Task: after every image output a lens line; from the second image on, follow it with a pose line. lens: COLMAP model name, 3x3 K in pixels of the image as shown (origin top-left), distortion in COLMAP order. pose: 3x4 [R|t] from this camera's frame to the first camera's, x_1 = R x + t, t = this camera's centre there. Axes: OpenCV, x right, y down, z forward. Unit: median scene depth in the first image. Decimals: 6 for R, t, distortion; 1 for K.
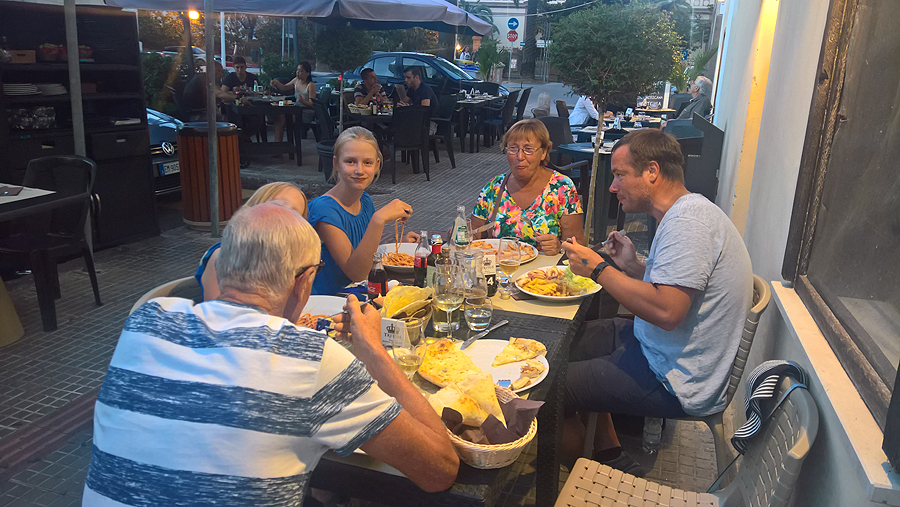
lens RADIAL K [[674.0, 0, 450.0], [0, 674.0, 253.5], [0, 0, 1]] dist [-0.000056, -0.001960]
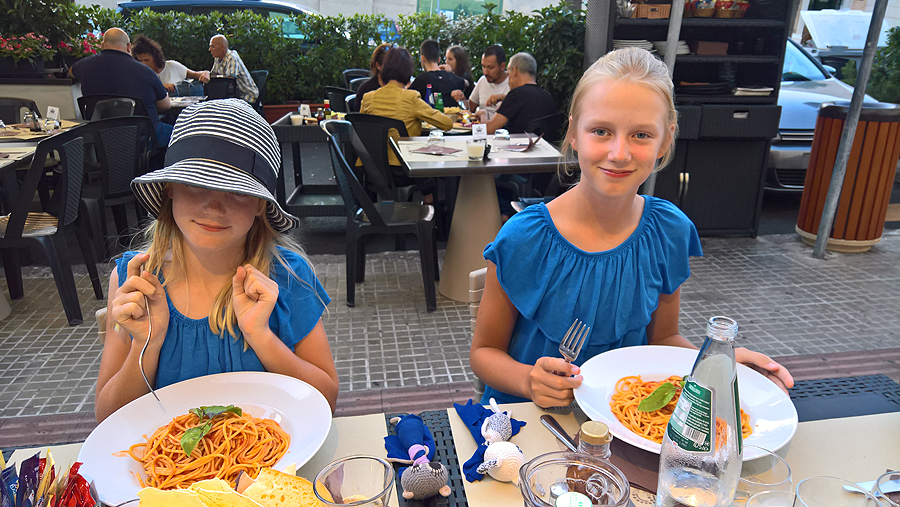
lens RADIAL K [[674.0, 0, 450.0], [0, 674.0, 253.5], [0, 0, 1]] dist [-0.000056, -0.001960]
pose [[0.478154, 0.248014, -0.842531, 0.081071], [-0.239064, 0.959832, 0.146870, -0.043852], [0.845114, 0.131192, 0.518238, 0.310939]]
